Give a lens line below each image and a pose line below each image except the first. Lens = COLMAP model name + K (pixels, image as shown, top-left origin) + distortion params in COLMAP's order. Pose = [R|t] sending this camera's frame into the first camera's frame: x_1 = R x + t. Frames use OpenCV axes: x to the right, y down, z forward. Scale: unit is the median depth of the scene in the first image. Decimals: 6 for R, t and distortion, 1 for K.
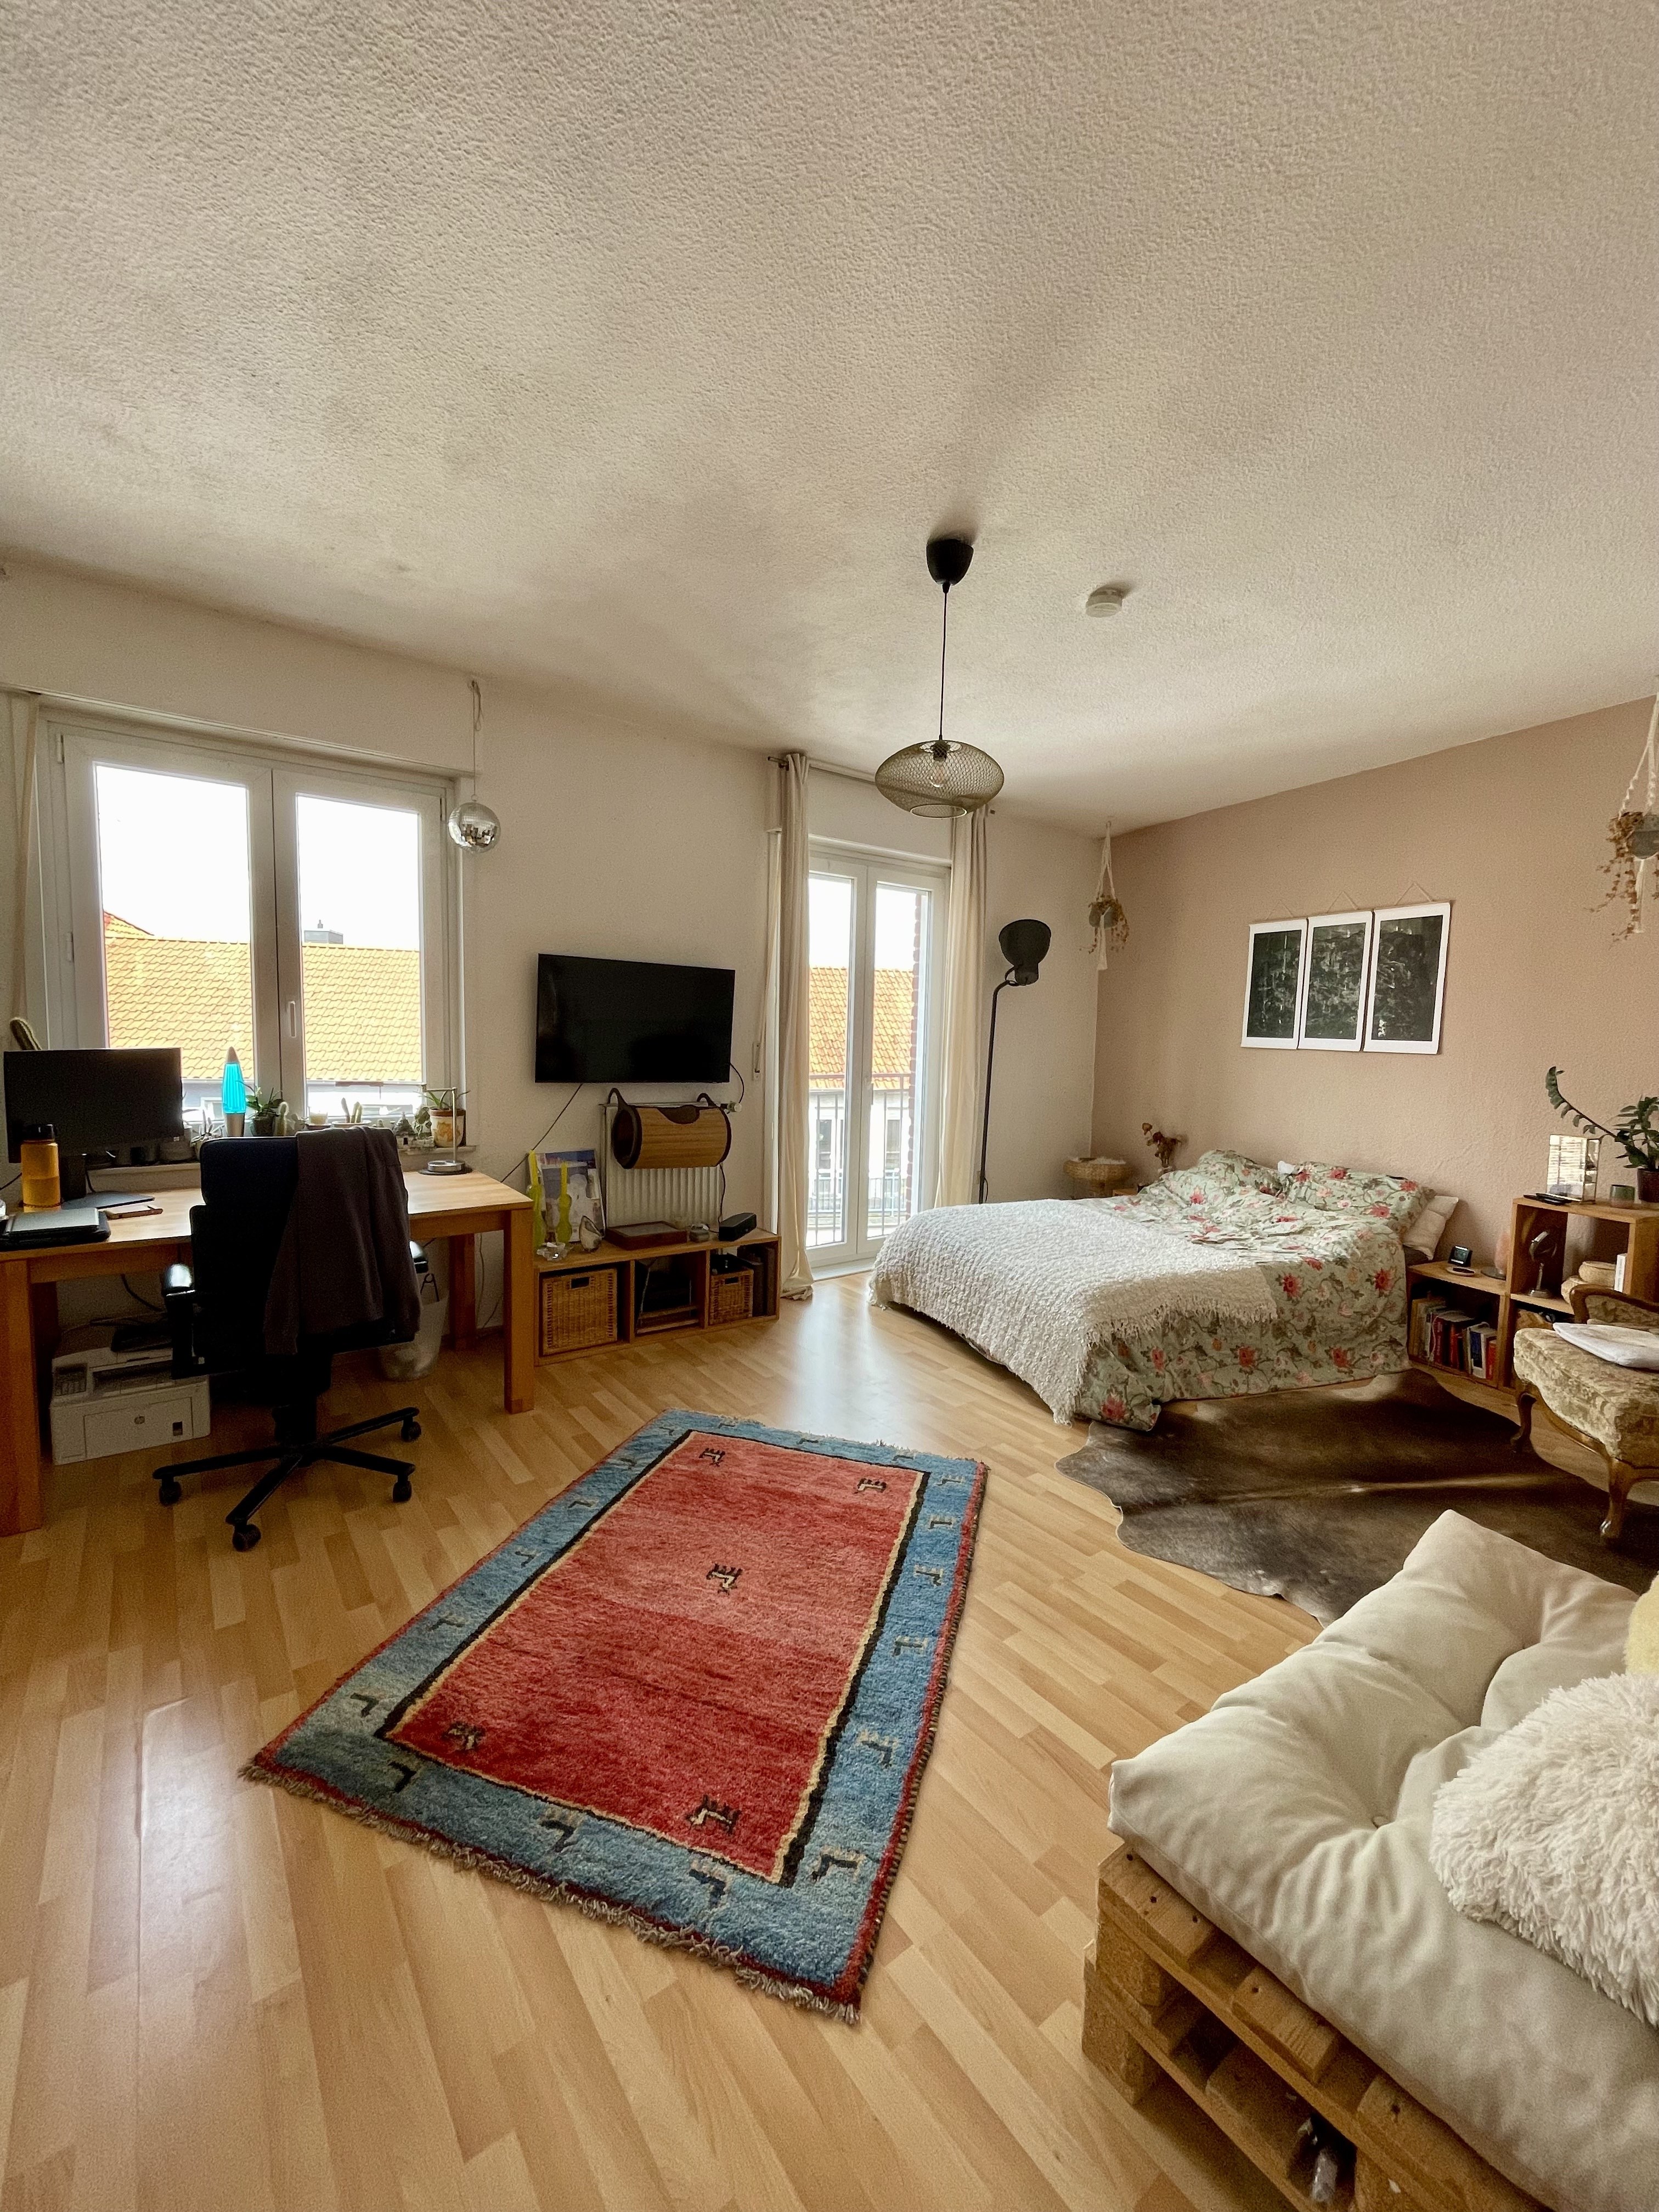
lens RADIAL K [[899.0, 0, 833.0], [0, 899.0, 1106.3], [0, 0, 1]] dist [-0.000944, -0.000053]
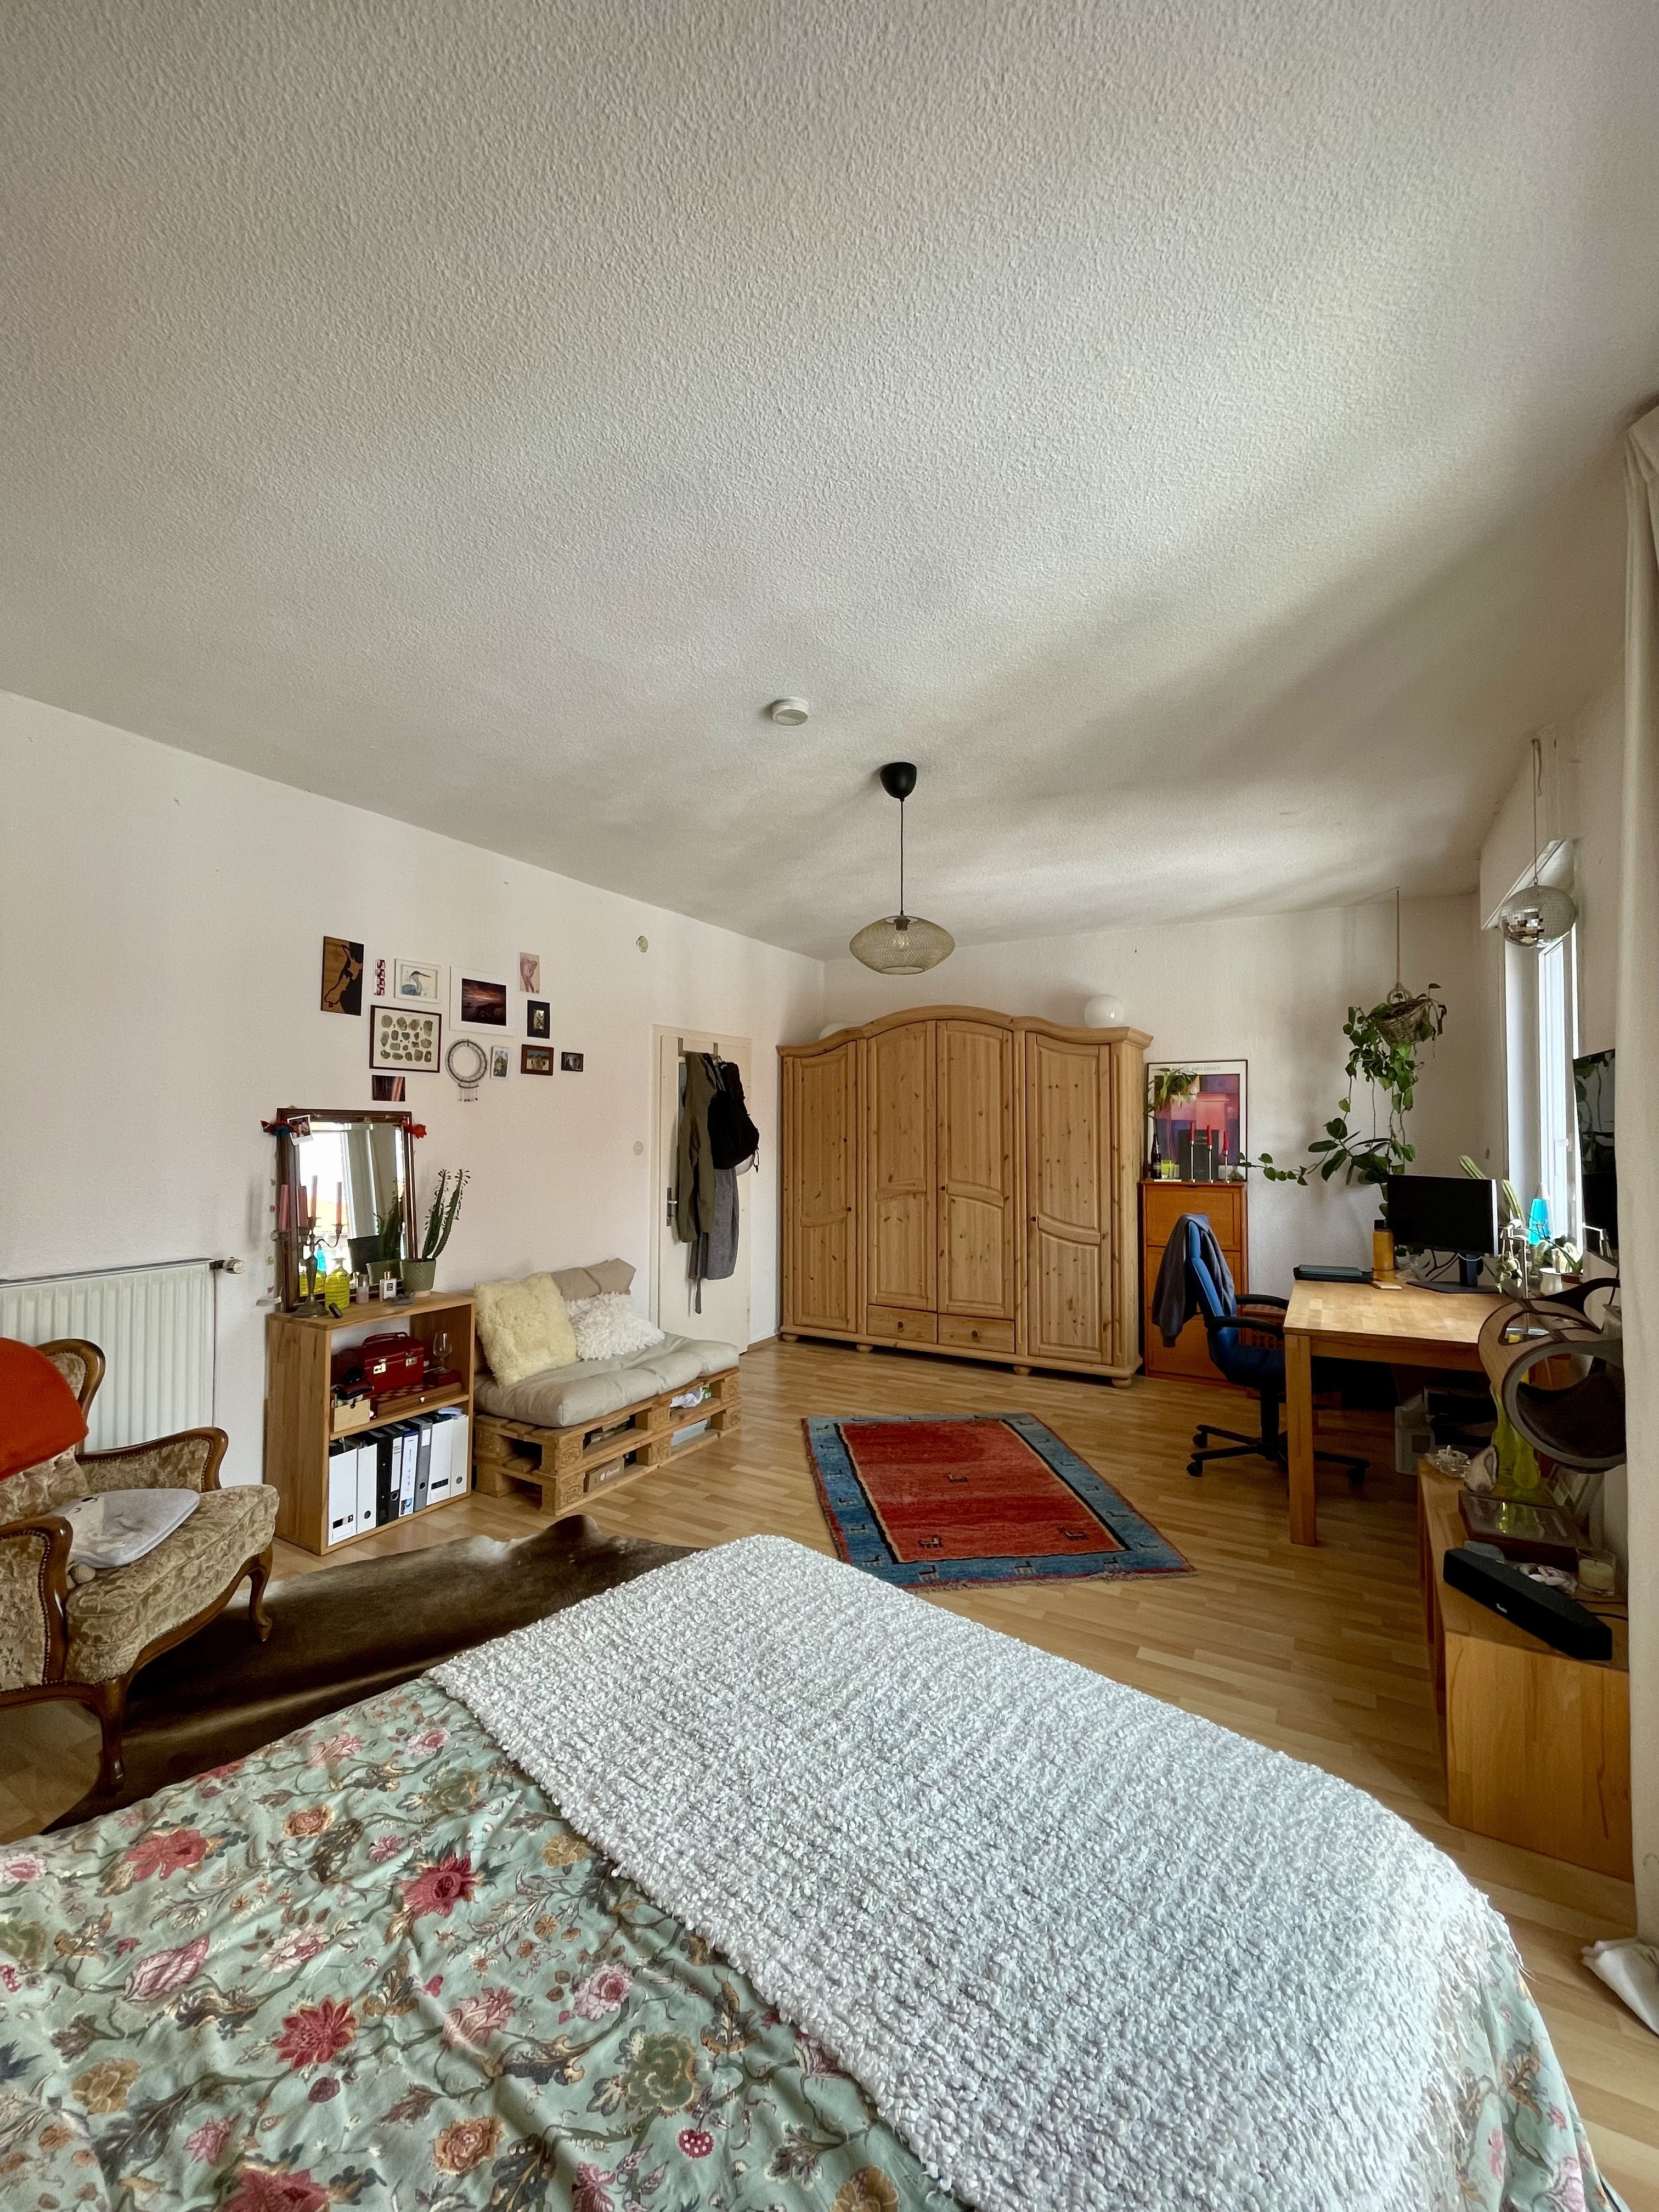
lens RADIAL K [[899.0, 0, 829.8], [0, 899.0, 1111.7], [0, 0, 1]] dist [-0.000944, -0.000053]
pose [[-0.920916, -0.040821, -0.387618, 0.631519], [-0.062643, 0.997073, 0.043826, -0.173190], [0.384695, 0.064641, -0.920778, 1.975315]]
